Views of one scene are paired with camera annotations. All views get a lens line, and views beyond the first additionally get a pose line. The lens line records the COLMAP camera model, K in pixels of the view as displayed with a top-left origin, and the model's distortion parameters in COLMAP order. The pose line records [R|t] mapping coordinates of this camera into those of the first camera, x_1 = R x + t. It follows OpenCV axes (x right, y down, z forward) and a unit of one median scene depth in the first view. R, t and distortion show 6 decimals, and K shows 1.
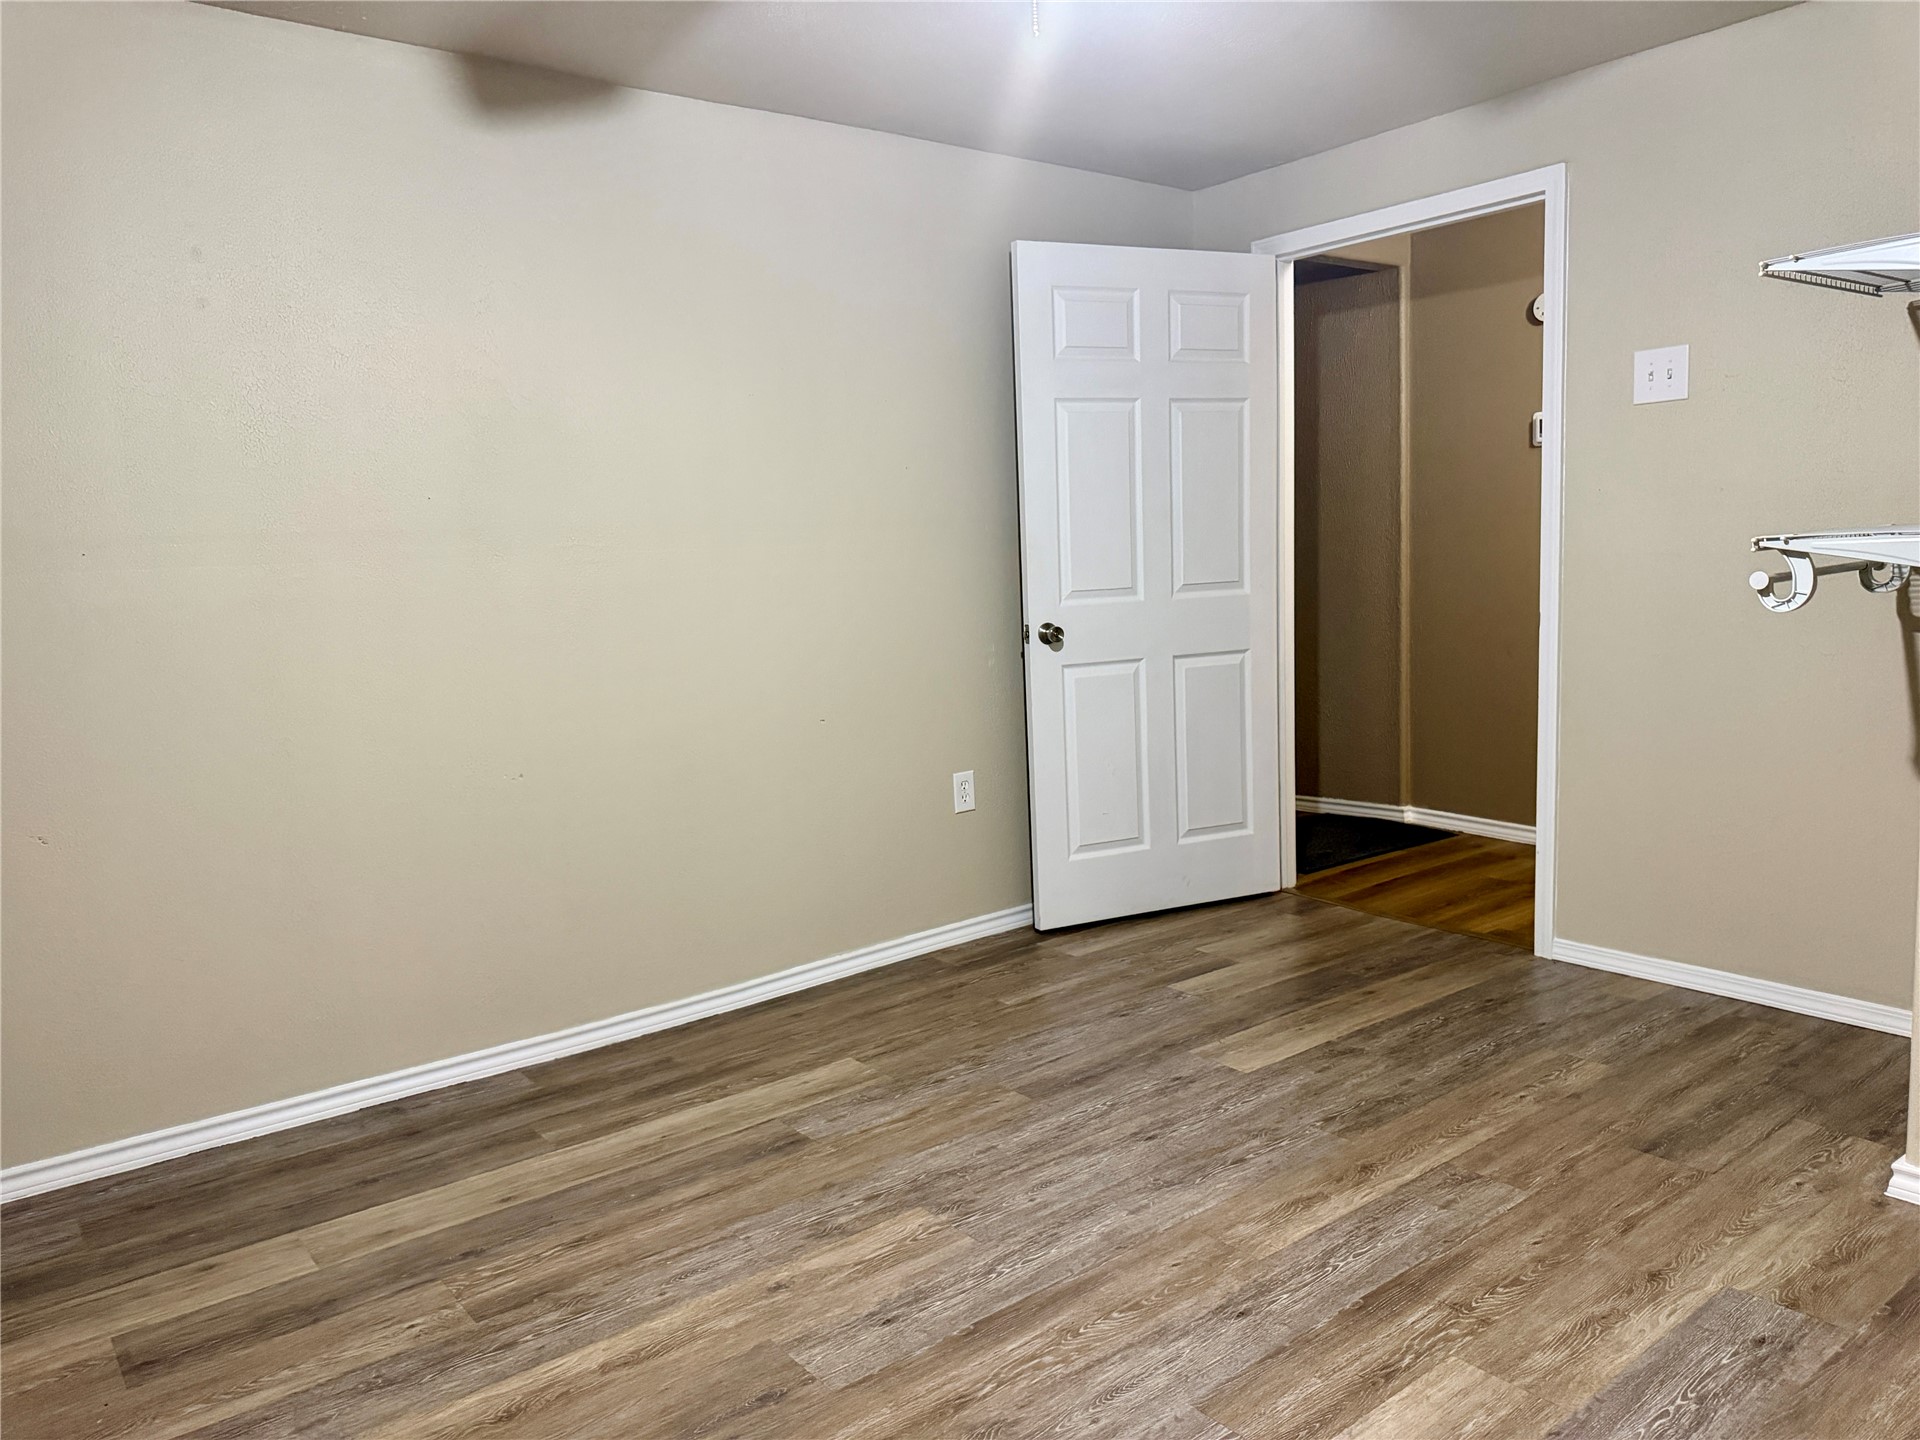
lens RADIAL K [[1363.0, 0, 958.0], [0, 1363.0, 734.0], [0, 0, 1]] dist [0.061829, -0.074060]
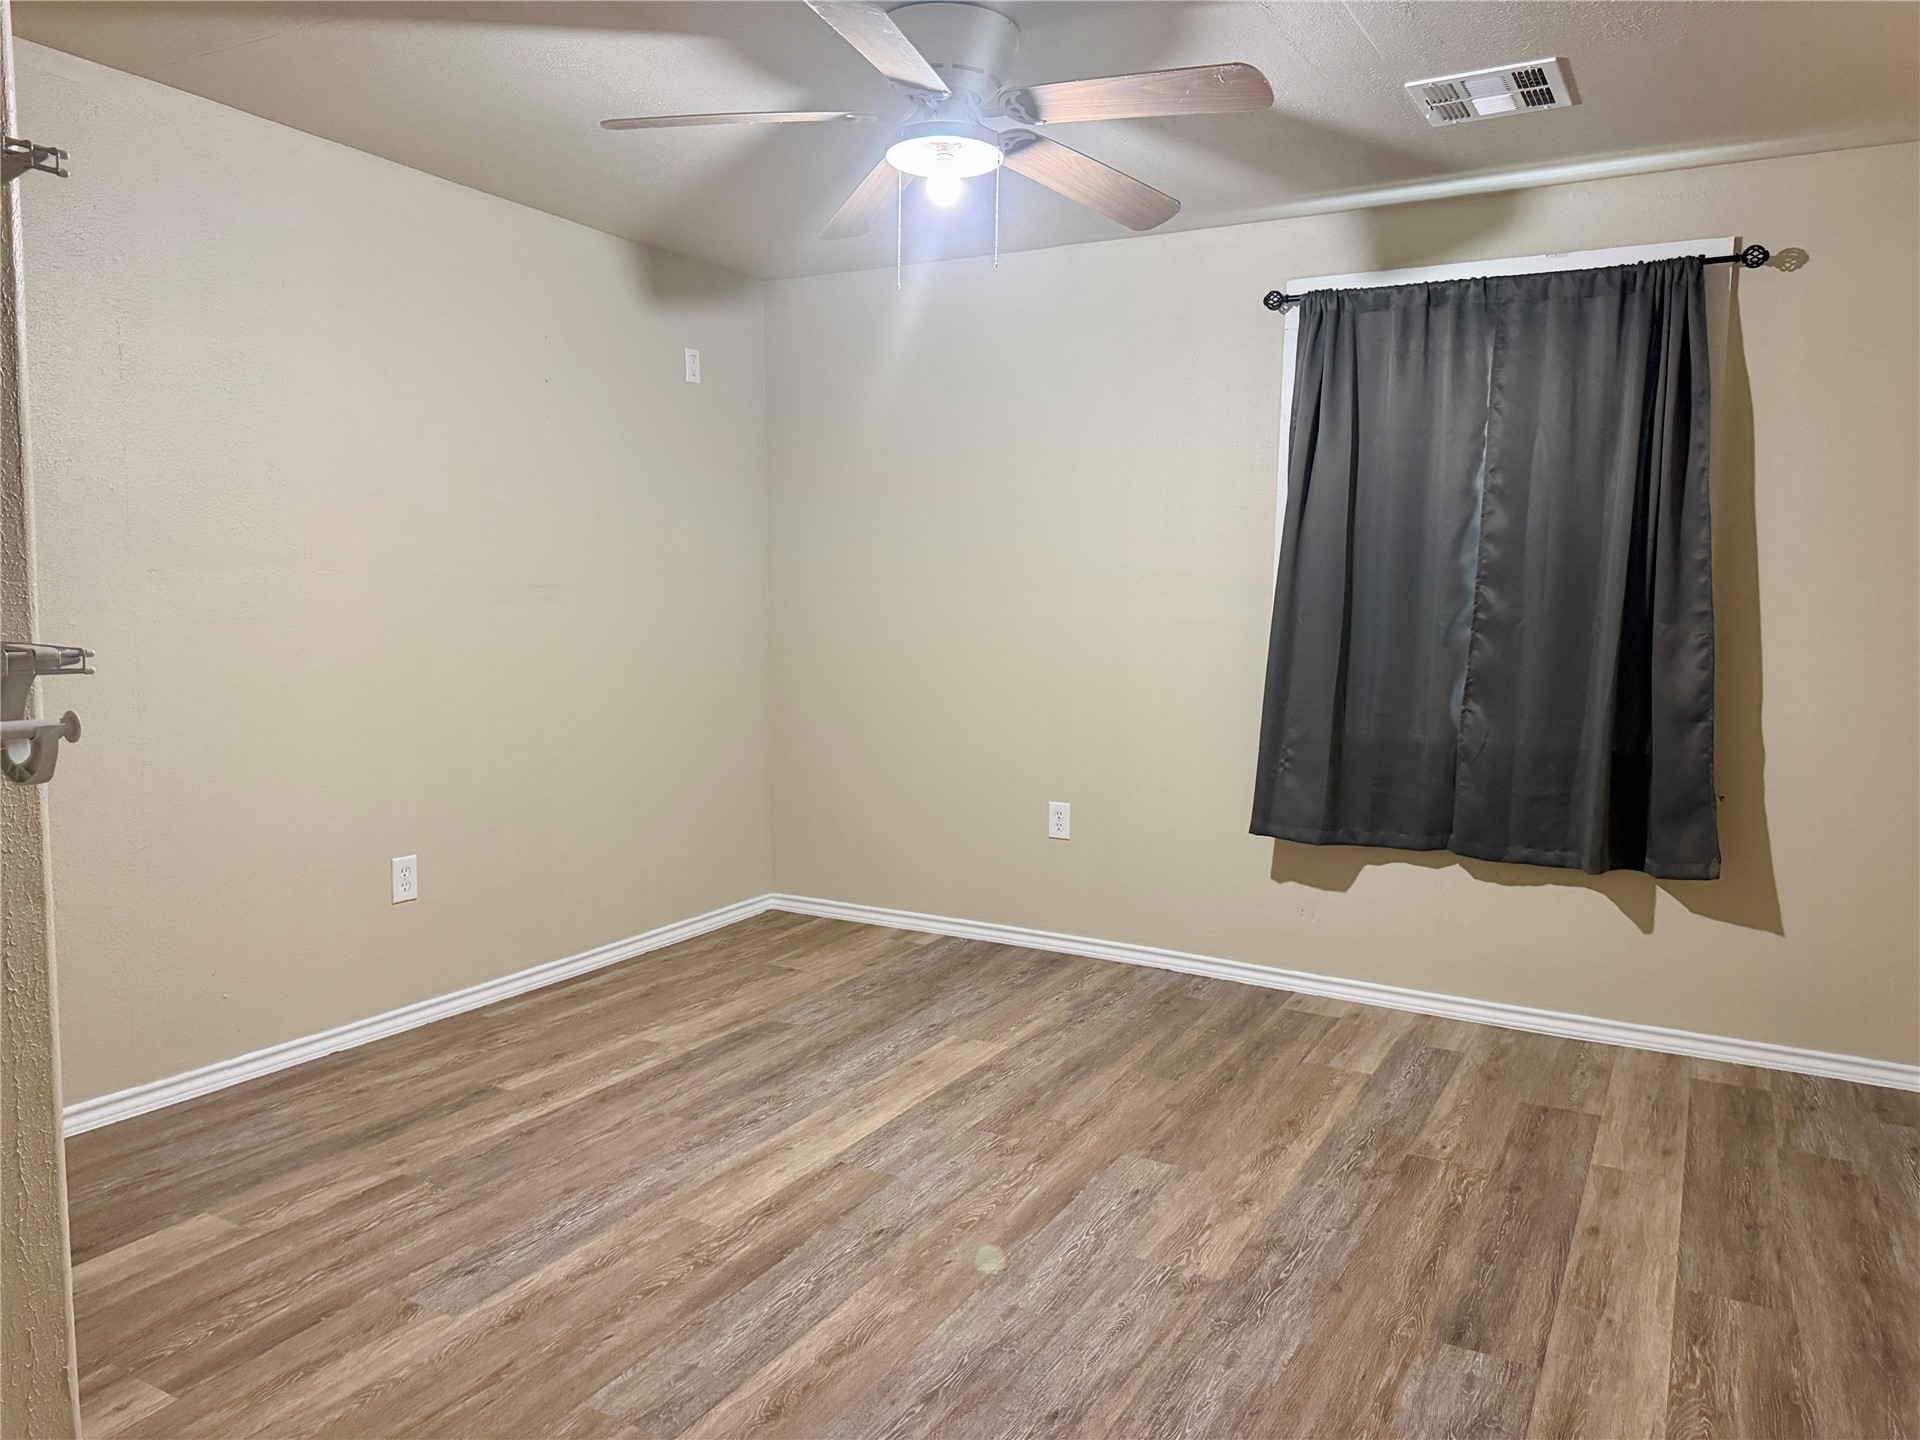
lens RADIAL K [[1363.0, 0, 953.4], [0, 1363.0, 721.0], [0, 0, 1]] dist [0.061829, -0.074060]
pose [[-0.924589, 0.064751, -0.375424, 0.511293], [-0.027131, 0.971757, 0.234420, -0.277207], [0.380000, 0.226928, -0.896718, 1.792440]]
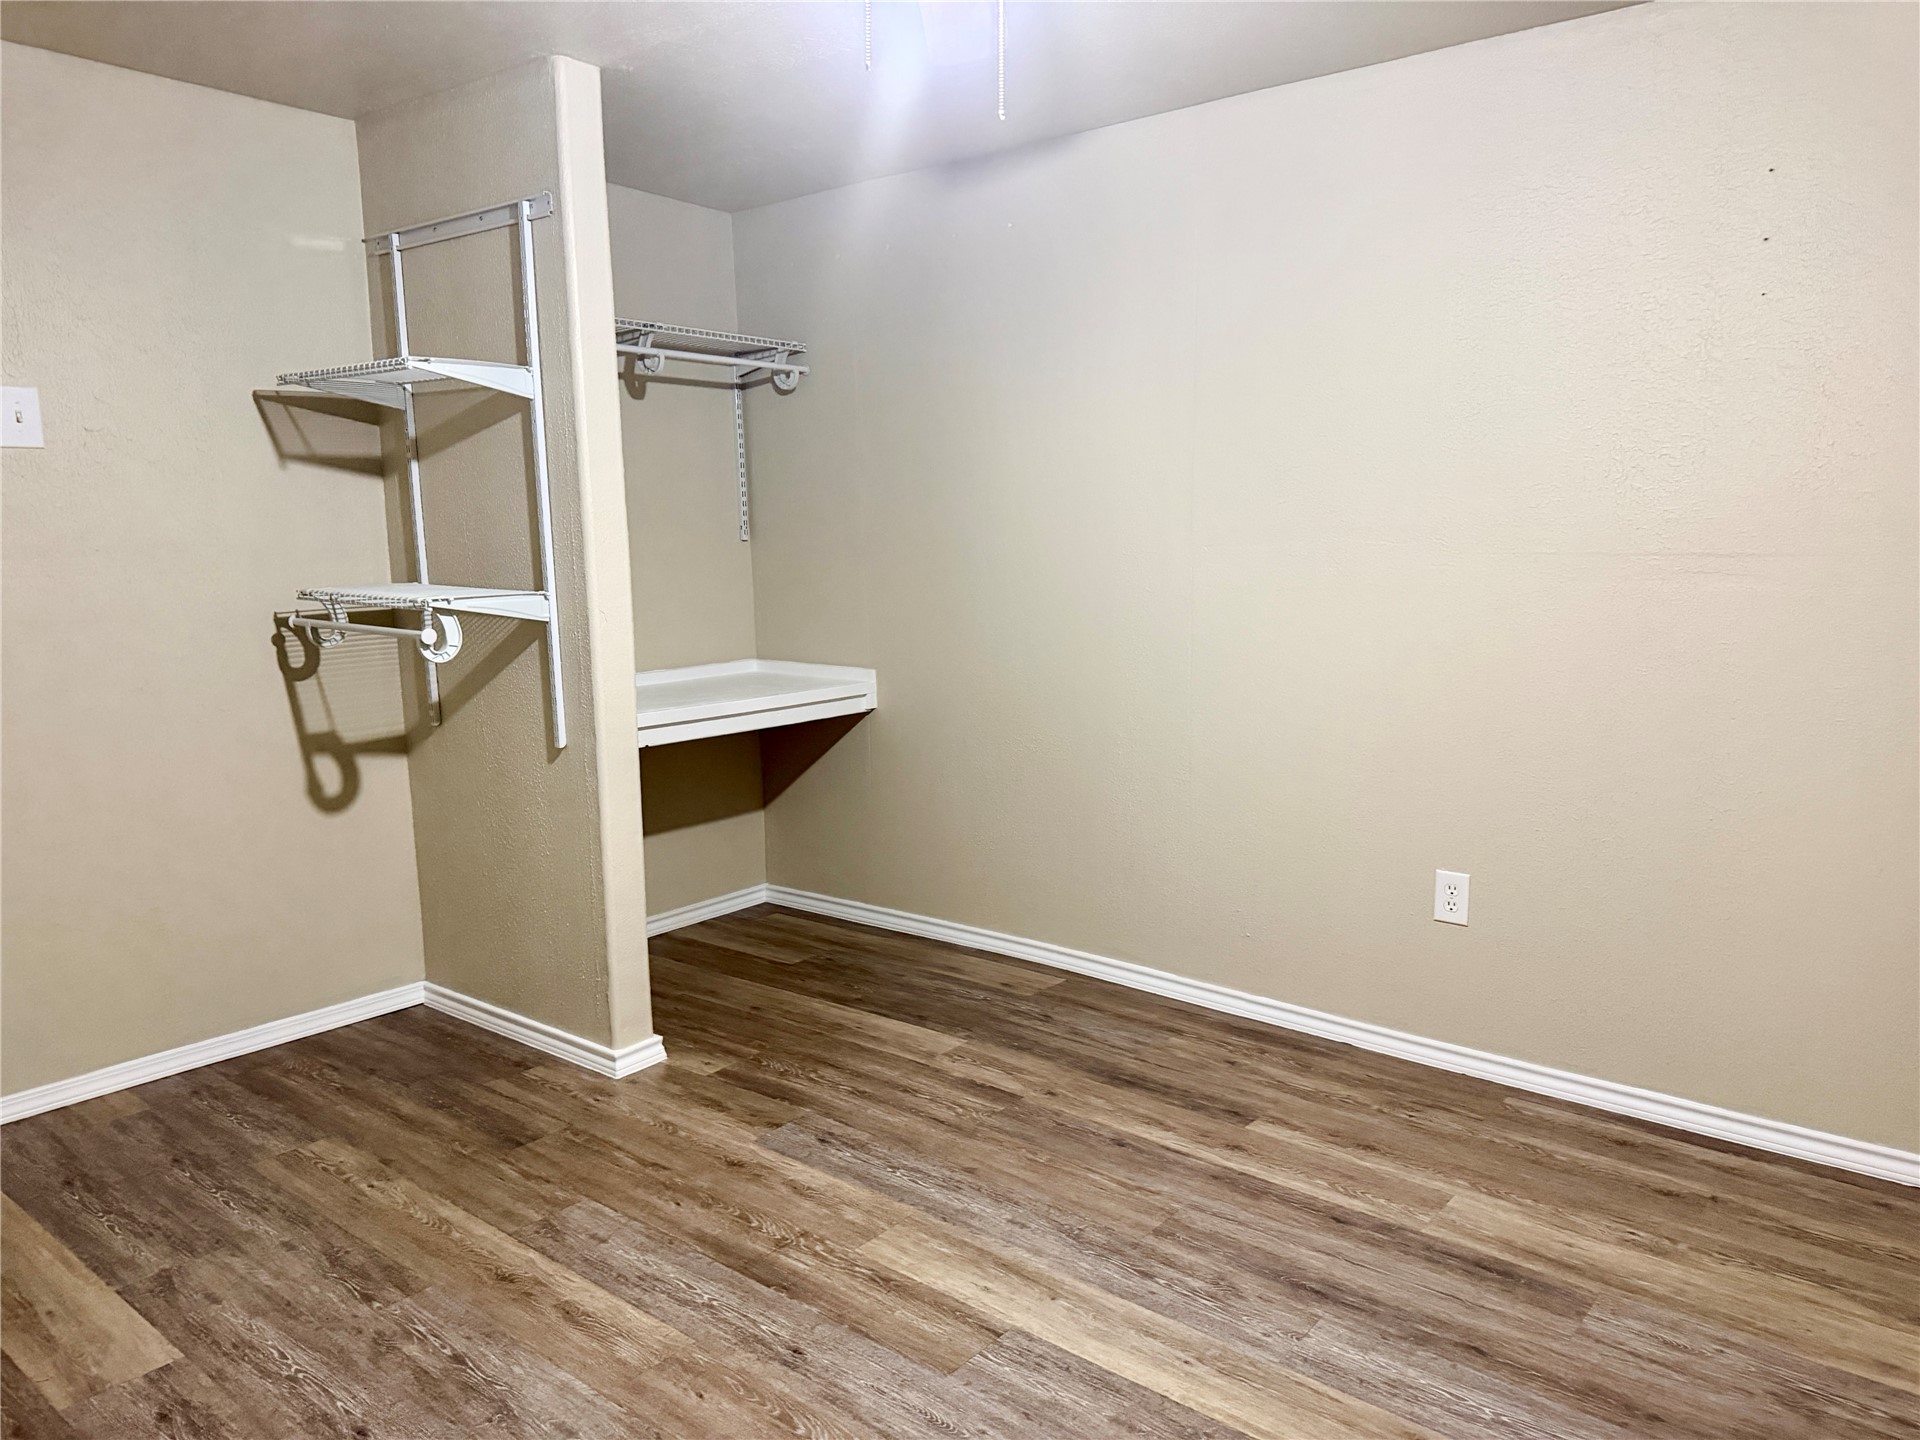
lens RADIAL K [[1363.0, 0, 957.2], [0, 1363.0, 723.8], [0, 0, 1]] dist [0.061829, -0.074060]
pose [[-0.200949, -0.100892, 0.974392, -0.683165], [0.152412, 0.979349, 0.132838, -0.137410], [-0.967673, 0.175202, -0.181422, 0.876085]]
